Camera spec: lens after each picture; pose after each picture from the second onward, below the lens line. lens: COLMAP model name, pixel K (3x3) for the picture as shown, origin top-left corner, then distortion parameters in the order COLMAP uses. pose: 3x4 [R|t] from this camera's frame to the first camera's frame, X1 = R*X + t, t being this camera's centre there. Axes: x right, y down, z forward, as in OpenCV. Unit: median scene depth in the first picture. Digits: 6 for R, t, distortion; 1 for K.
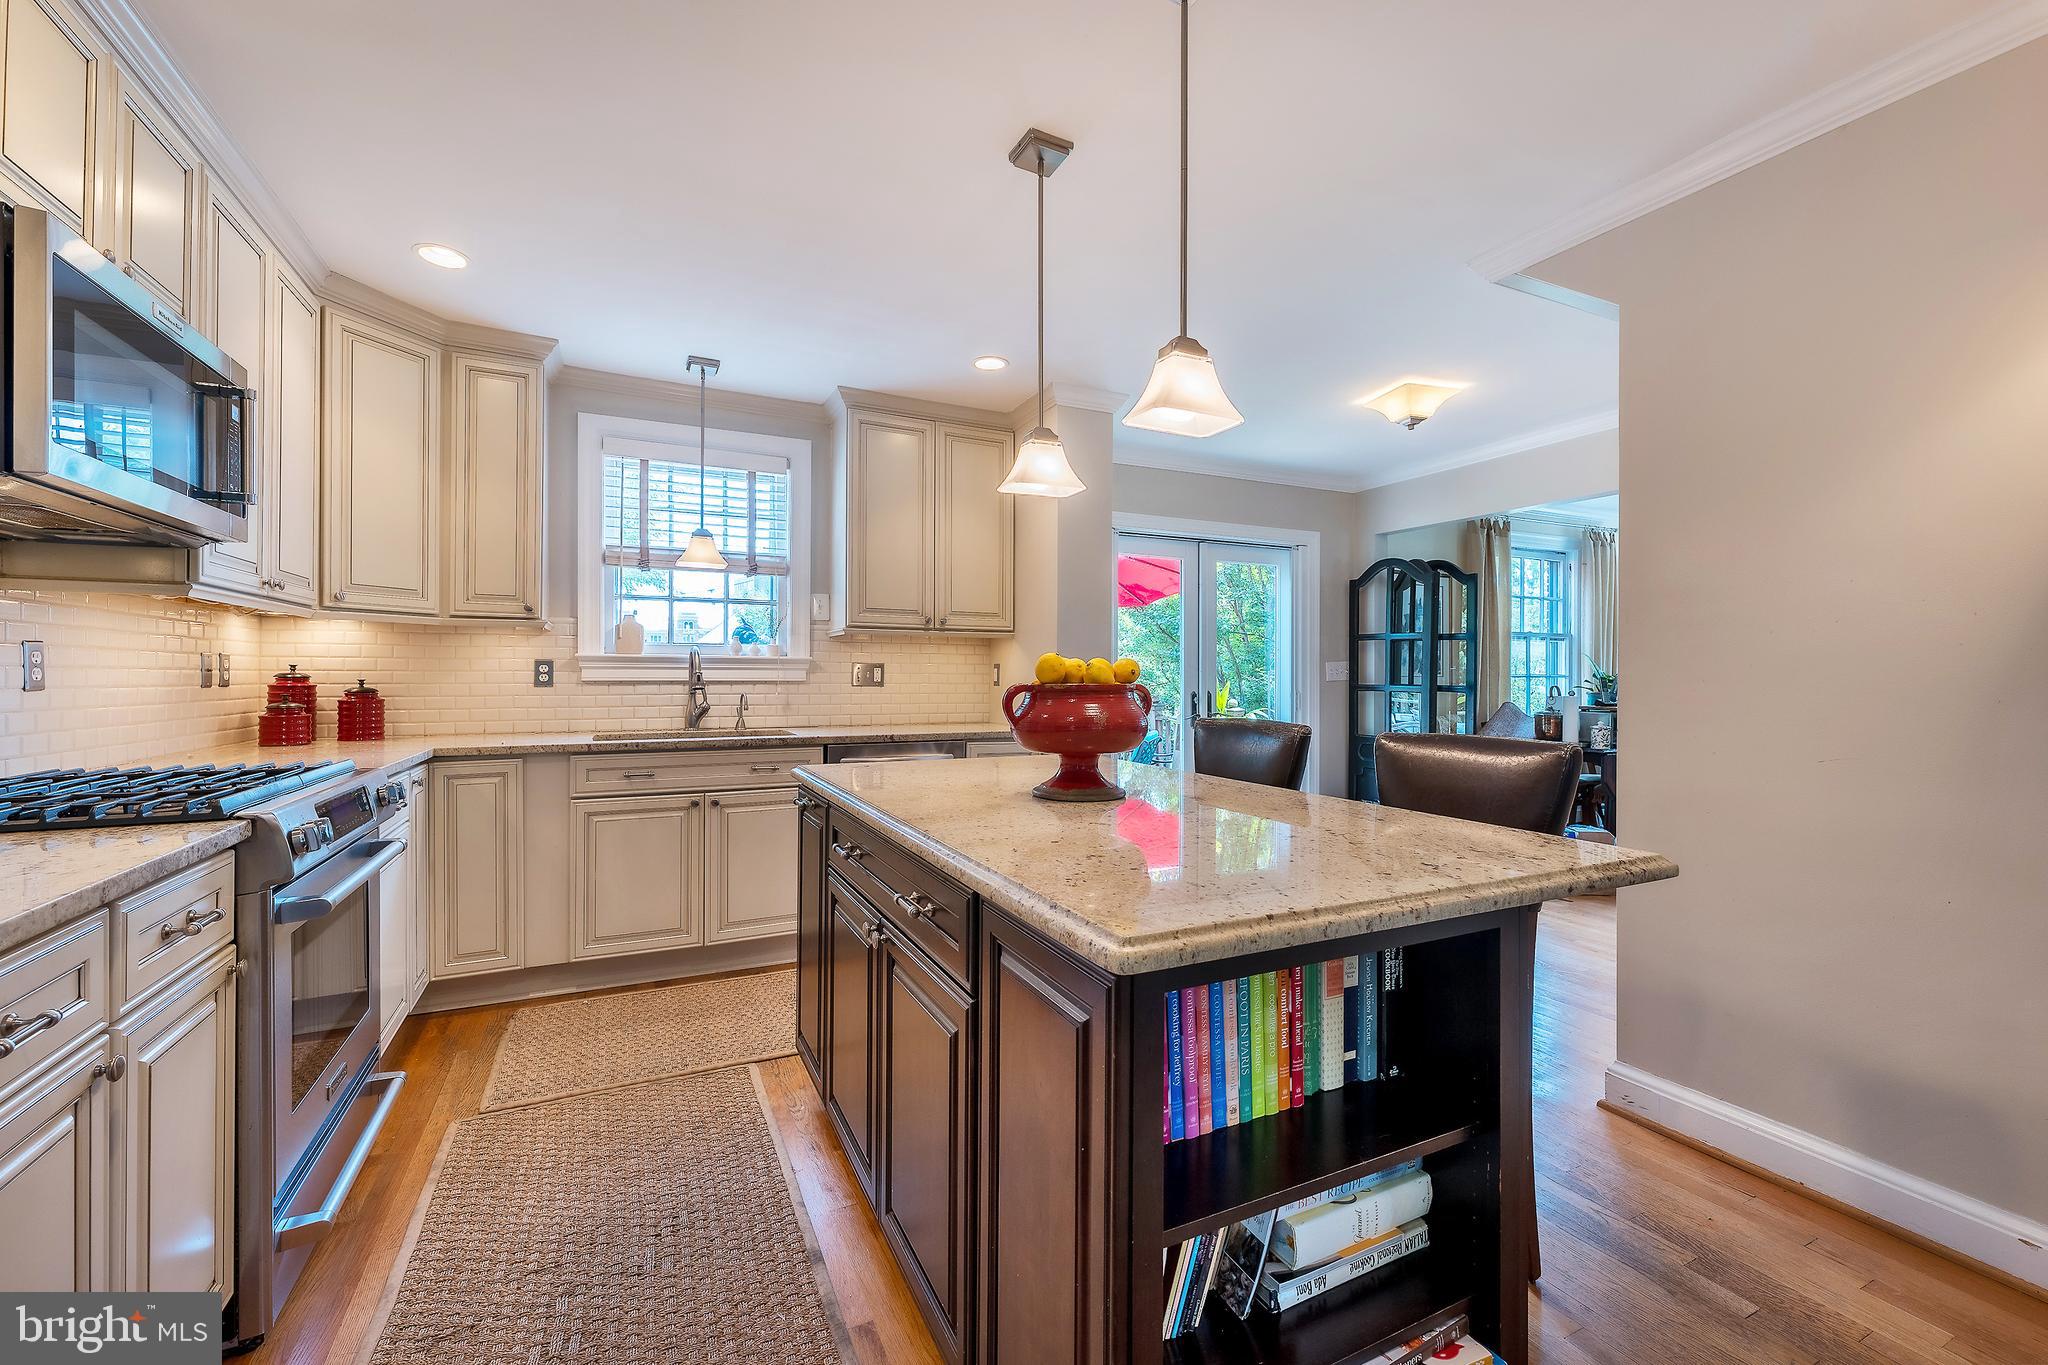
lens RADIAL K [[839.8, 0, 1026.3], [0, 839.8, 675.4], [0, 0, 1]] dist [0.001274, -0.000306]
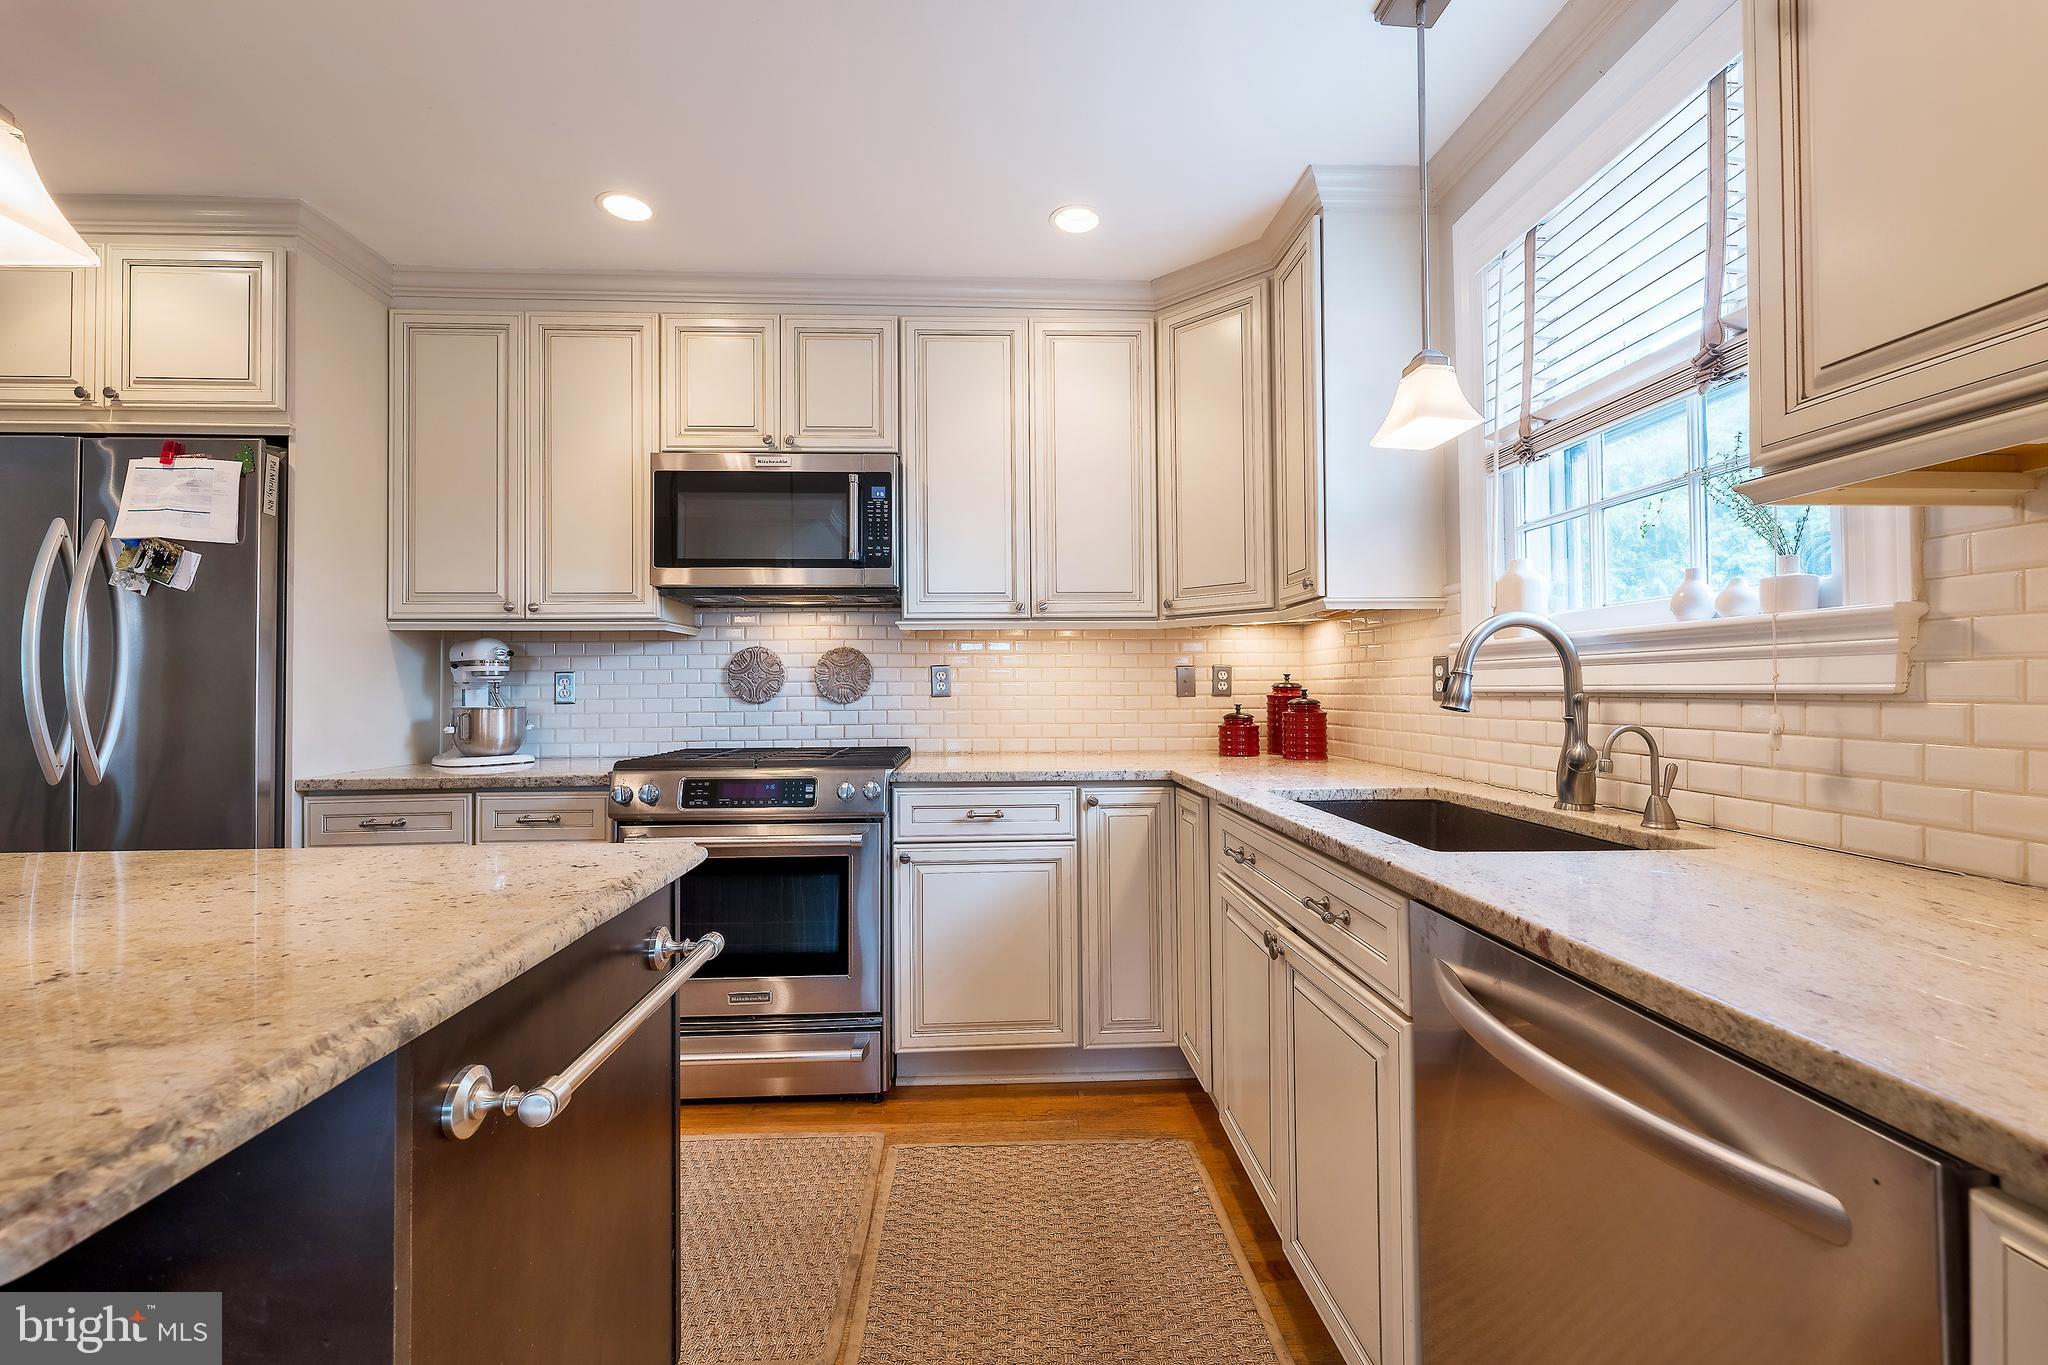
lens RADIAL K [[839.8, 0, 1026.3], [0, 839.8, 675.4], [0, 0, 1]] dist [0.001274, -0.000306]
pose [[-0.393097, -0.016565, -0.919348, 0.126292], [0.005349, 0.999780, -0.020301, 0.006776], [0.919481, -0.012897, -0.392922, 1.123606]]
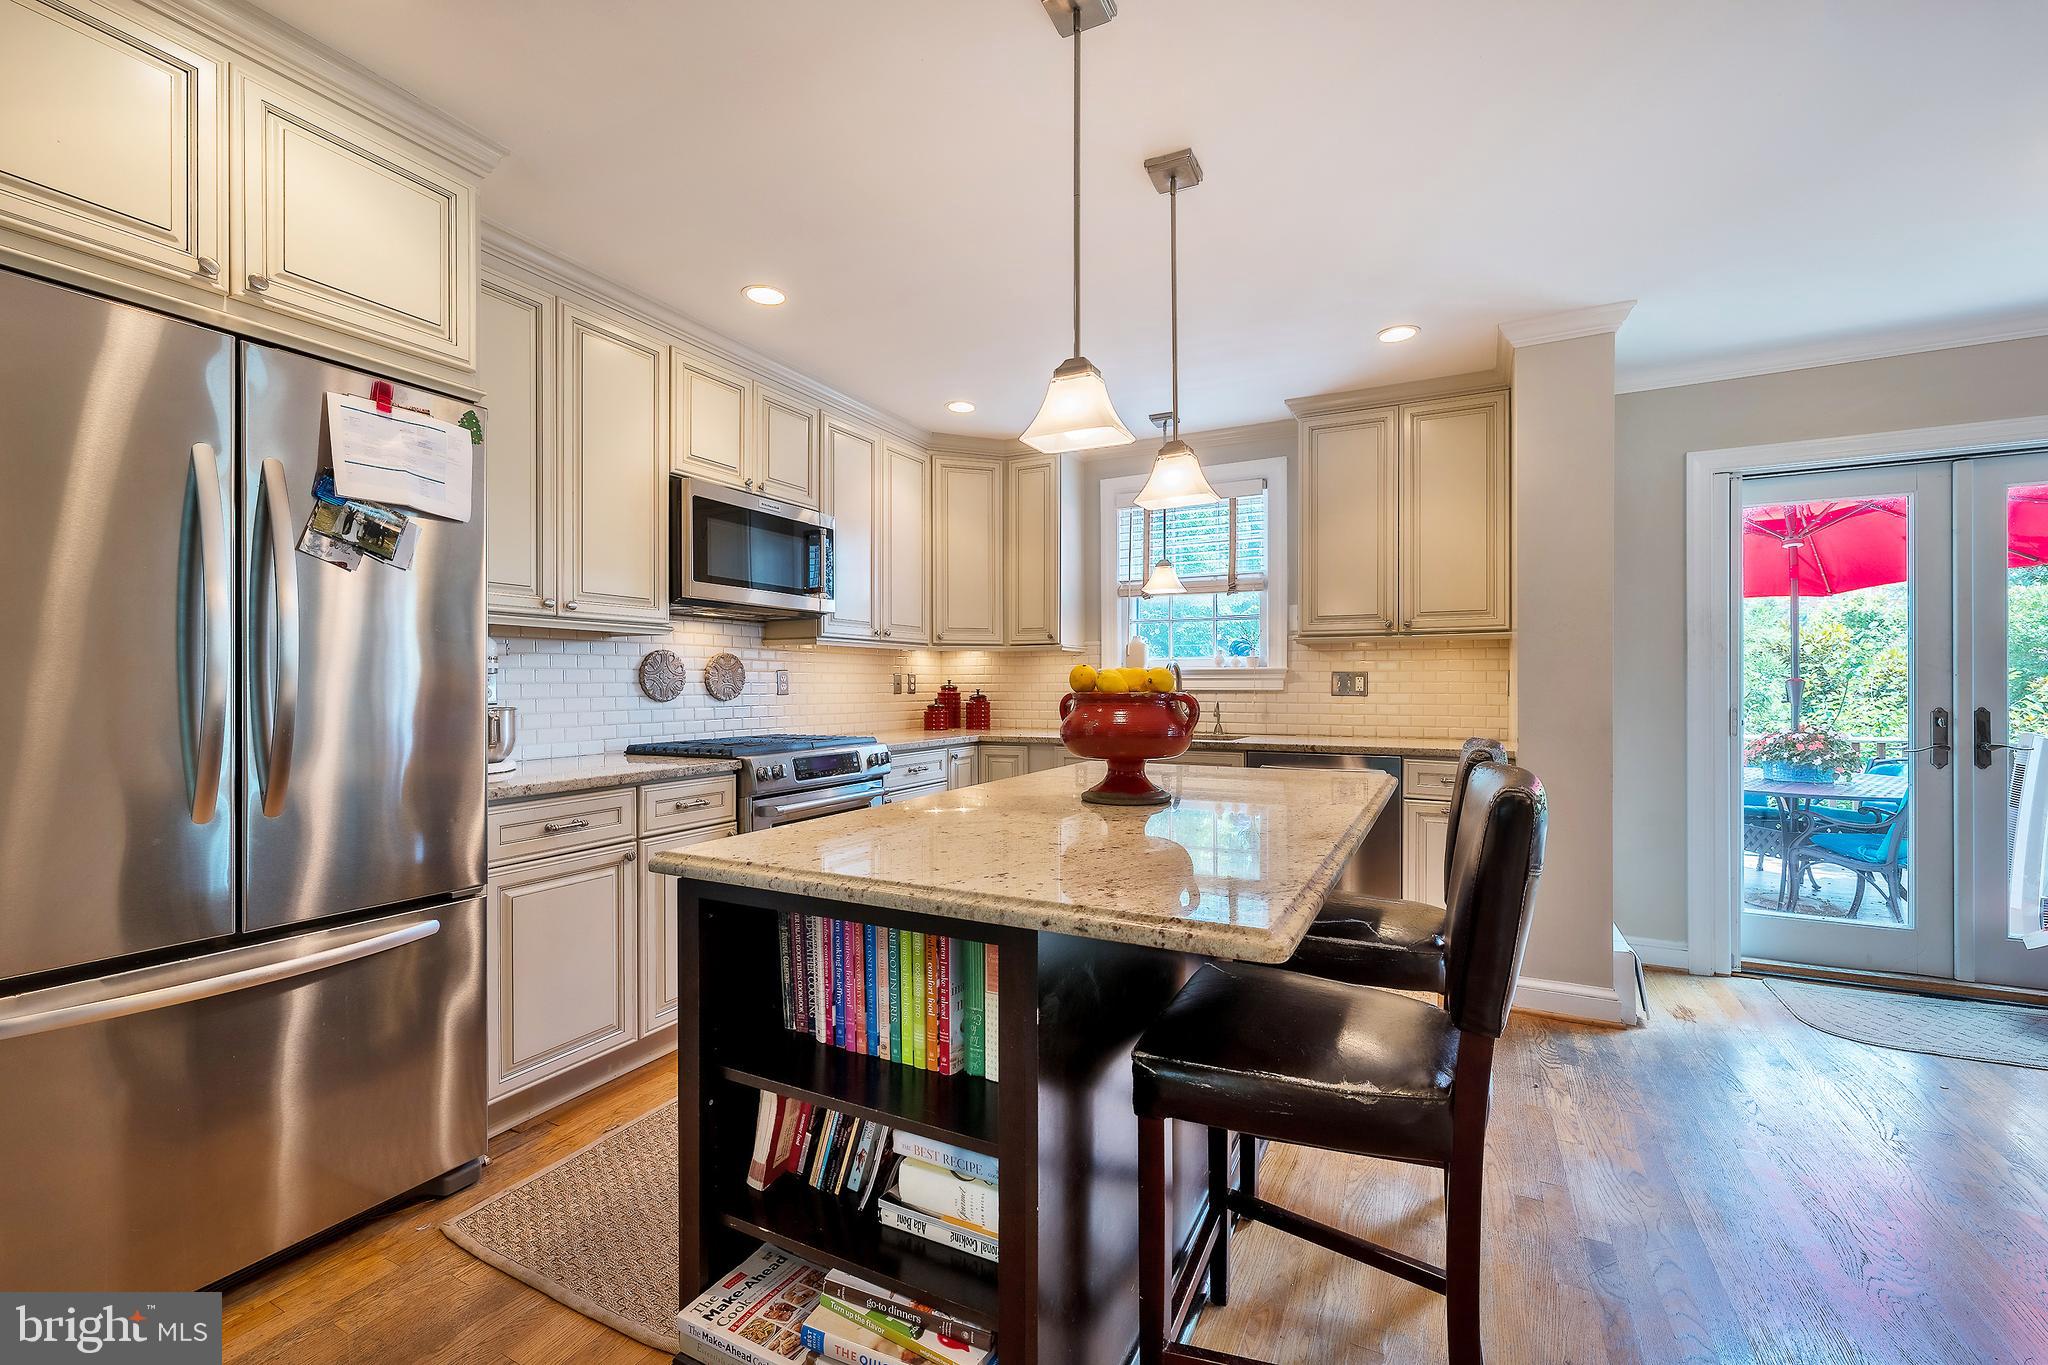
lens RADIAL K [[843.7, 0, 1022.9], [0, 843.7, 686.9], [0, 0, 1]] dist [-0.000015, -0.000101]
pose [[0.596849, -0.003316, -0.802347, 0.496929], [0.005117, 0.999987, -0.000327, 0.001664], [0.802337, -0.003911, 0.596858, 0.164067]]
